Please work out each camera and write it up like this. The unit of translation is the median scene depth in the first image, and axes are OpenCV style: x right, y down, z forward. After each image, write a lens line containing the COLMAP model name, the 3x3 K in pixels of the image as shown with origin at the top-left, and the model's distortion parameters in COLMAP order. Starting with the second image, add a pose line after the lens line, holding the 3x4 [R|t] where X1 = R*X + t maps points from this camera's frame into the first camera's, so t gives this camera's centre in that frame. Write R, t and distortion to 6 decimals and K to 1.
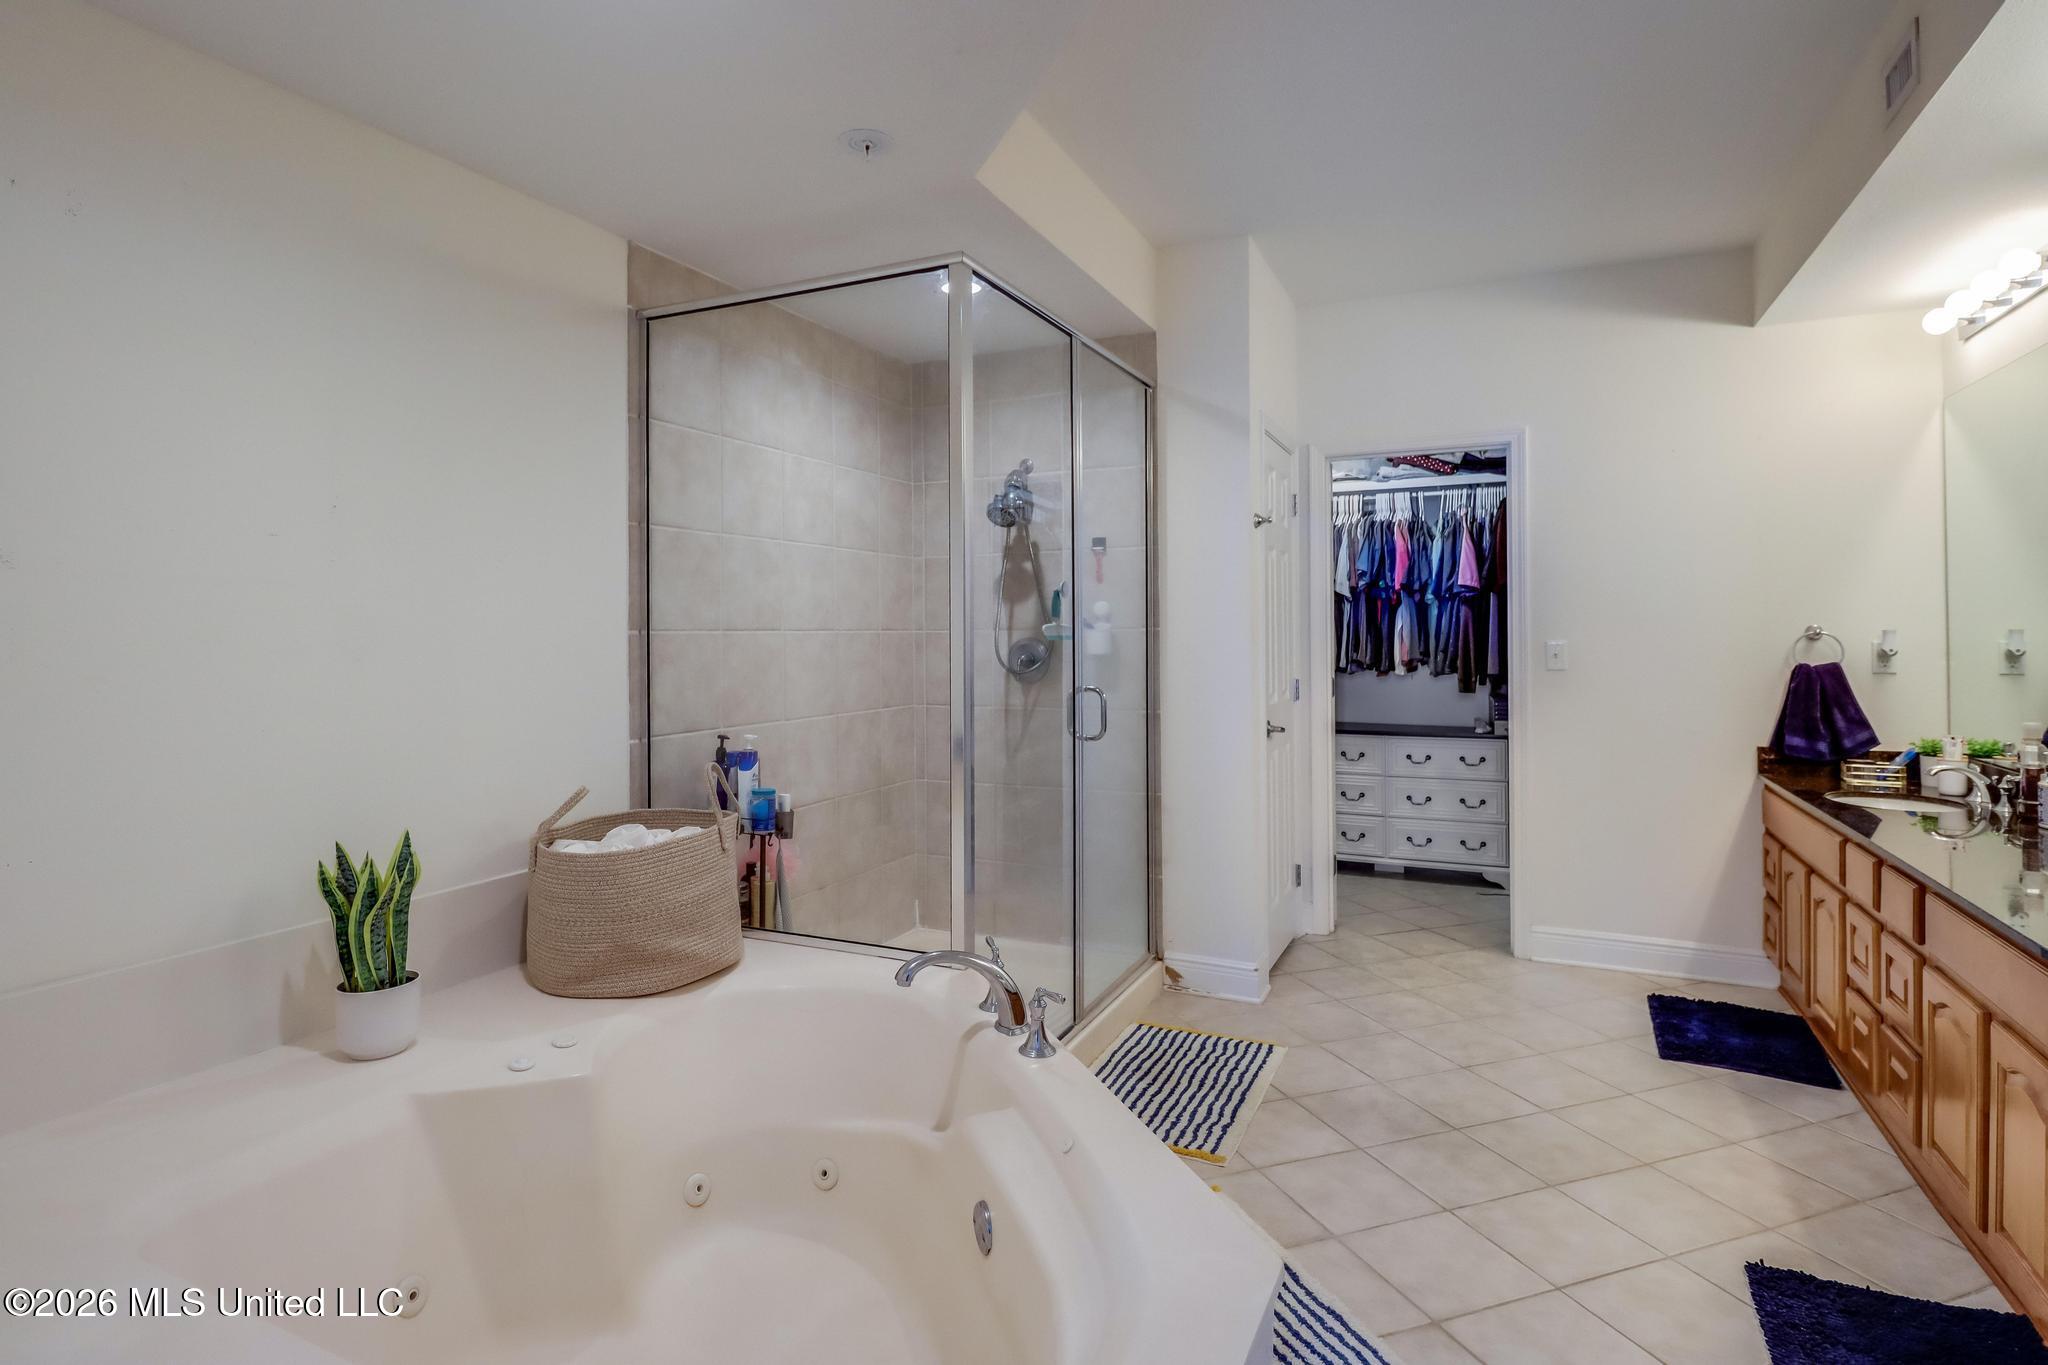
lens RADIAL K [[1025.6, 0, 1014.2], [0, 1025.6, 624.4], [0, 0, 1]] dist [-0.001502, -0.000917]
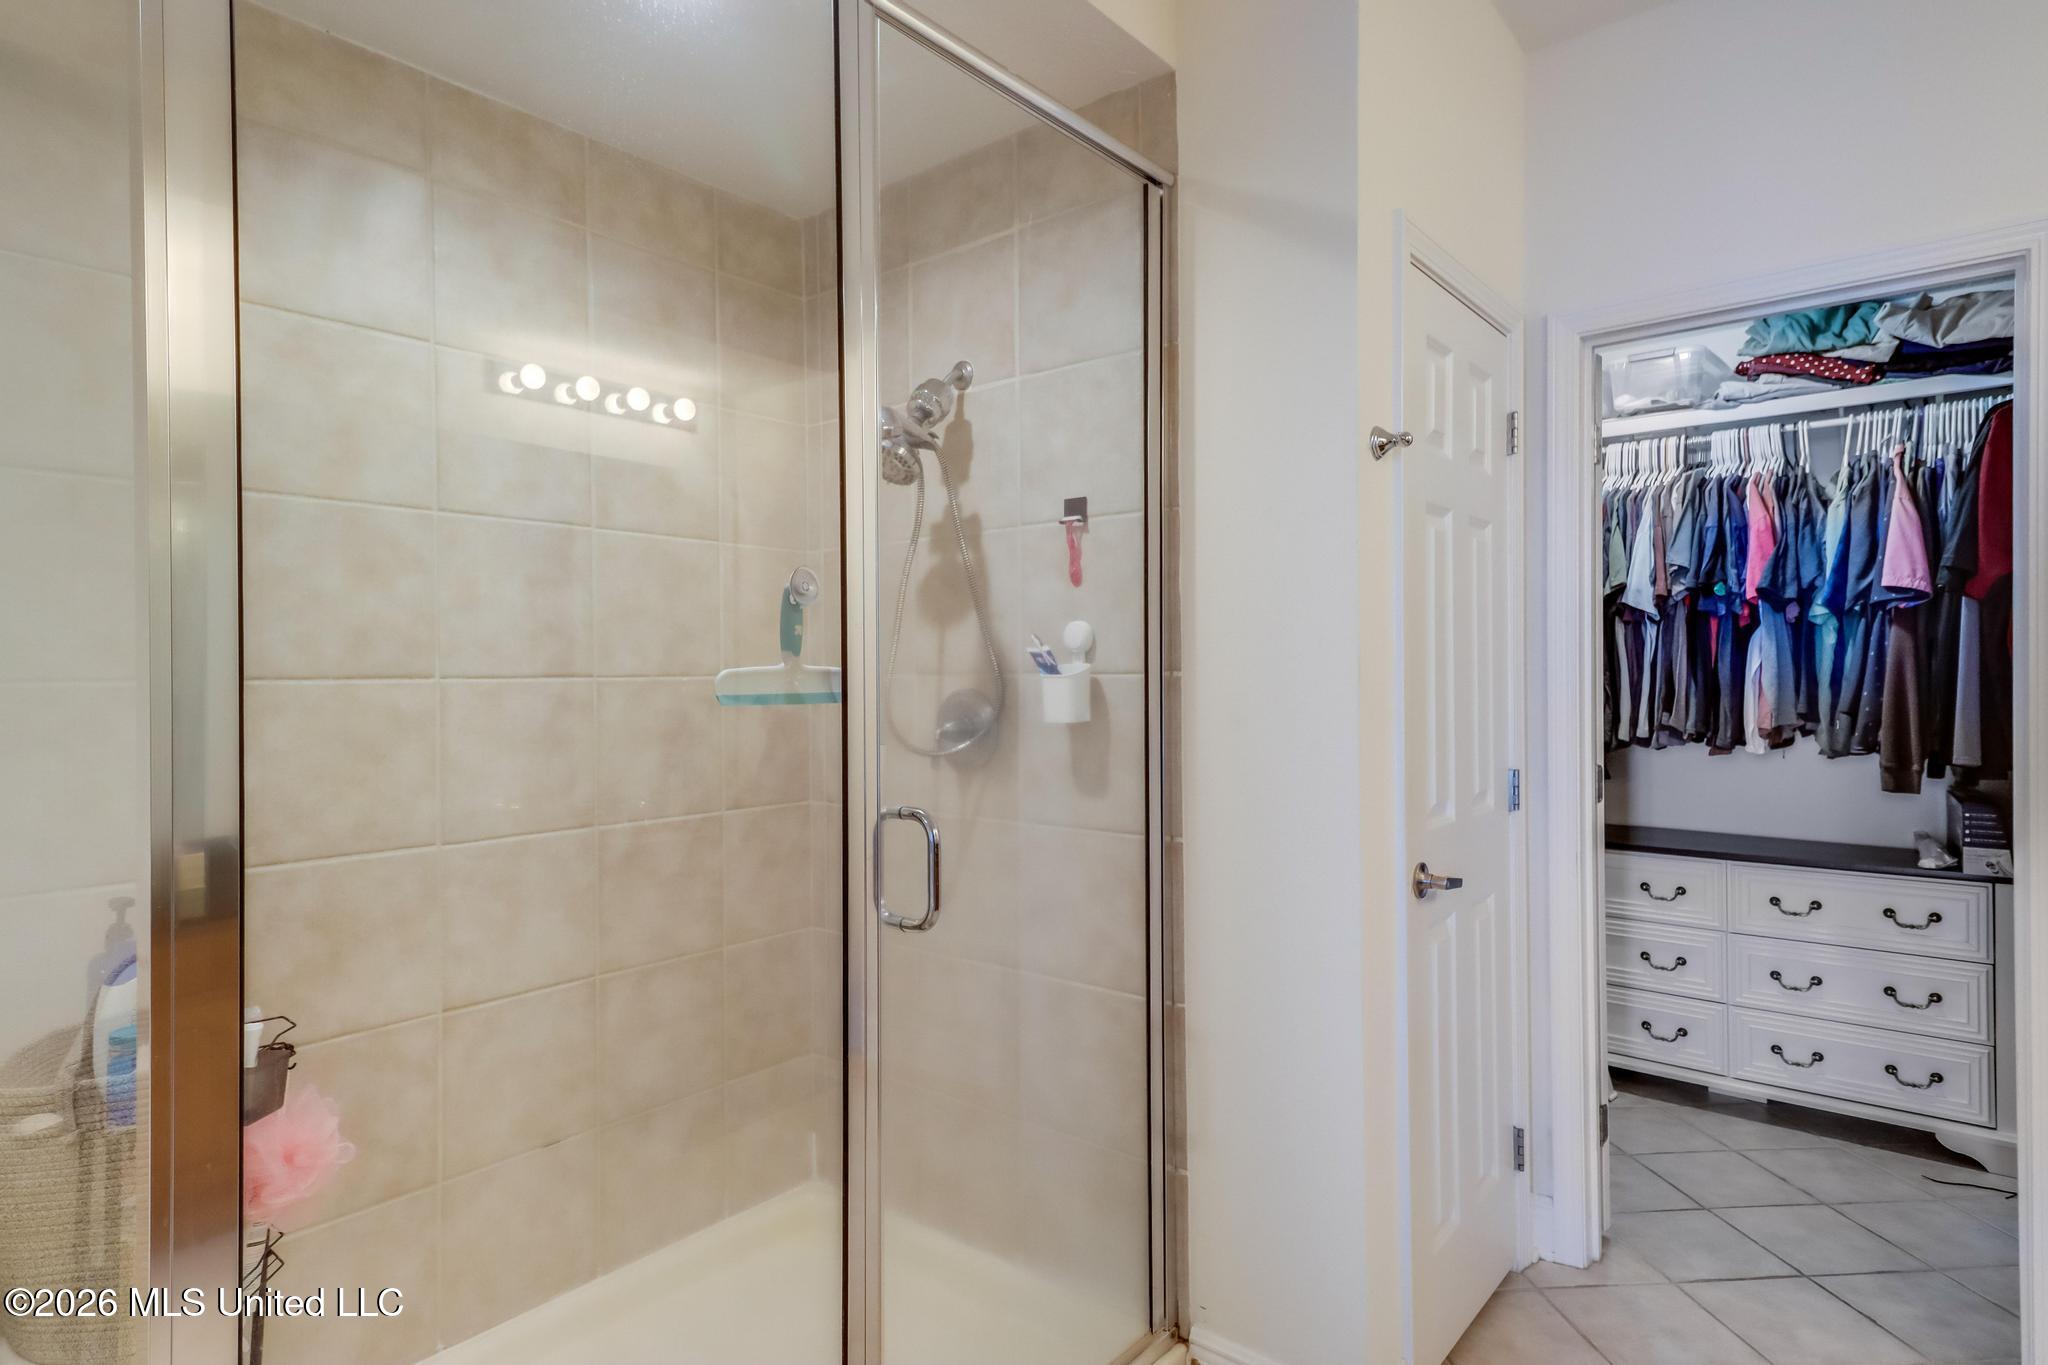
lens RADIAL K [[1112.0, 0, 1018.0], [0, 1112.0, 676.1], [0, 0, 1]] dist [0.023624, -0.001328]
pose [[0.970821, 0.000176, -0.239807, 0.137286], [0.002763, 0.999925, 0.011921, -0.000818], [0.239791, -0.012236, 0.970748, 0.322293]]
